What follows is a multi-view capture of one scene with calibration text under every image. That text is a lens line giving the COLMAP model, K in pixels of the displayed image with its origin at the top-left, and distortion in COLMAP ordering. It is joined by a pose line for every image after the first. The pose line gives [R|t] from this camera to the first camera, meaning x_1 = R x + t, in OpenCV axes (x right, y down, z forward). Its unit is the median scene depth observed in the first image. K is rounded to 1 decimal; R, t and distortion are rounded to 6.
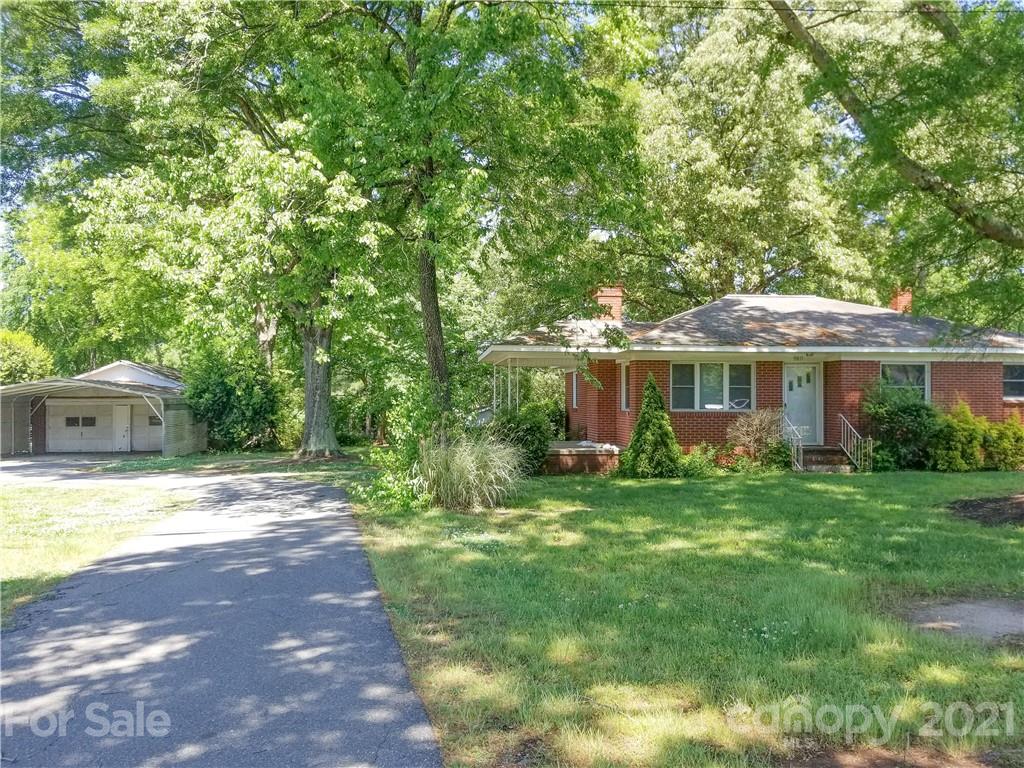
lens RADIAL K [[813.3, 0, 520.9], [0, 813.3, 384.4], [0, 0, 1]] dist [0.082286, -0.137603]
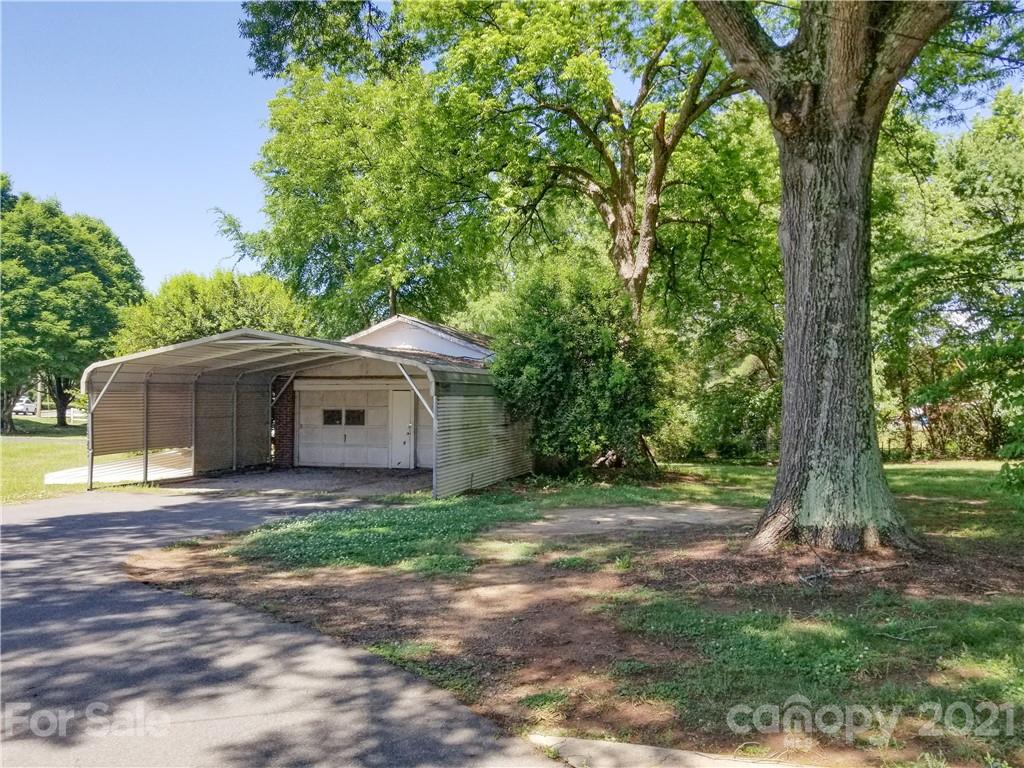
lens RADIAL K [[813.3, 0, 520.9], [0, 813.3, 384.4], [0, 0, 1]] dist [0.082286, -0.137603]
pose [[0.916811, -0.003928, -0.399302, -0.127963], [0.004435, 0.999990, 0.000346, 0.015889], [0.399297, -0.002088, 0.916819, 0.371597]]
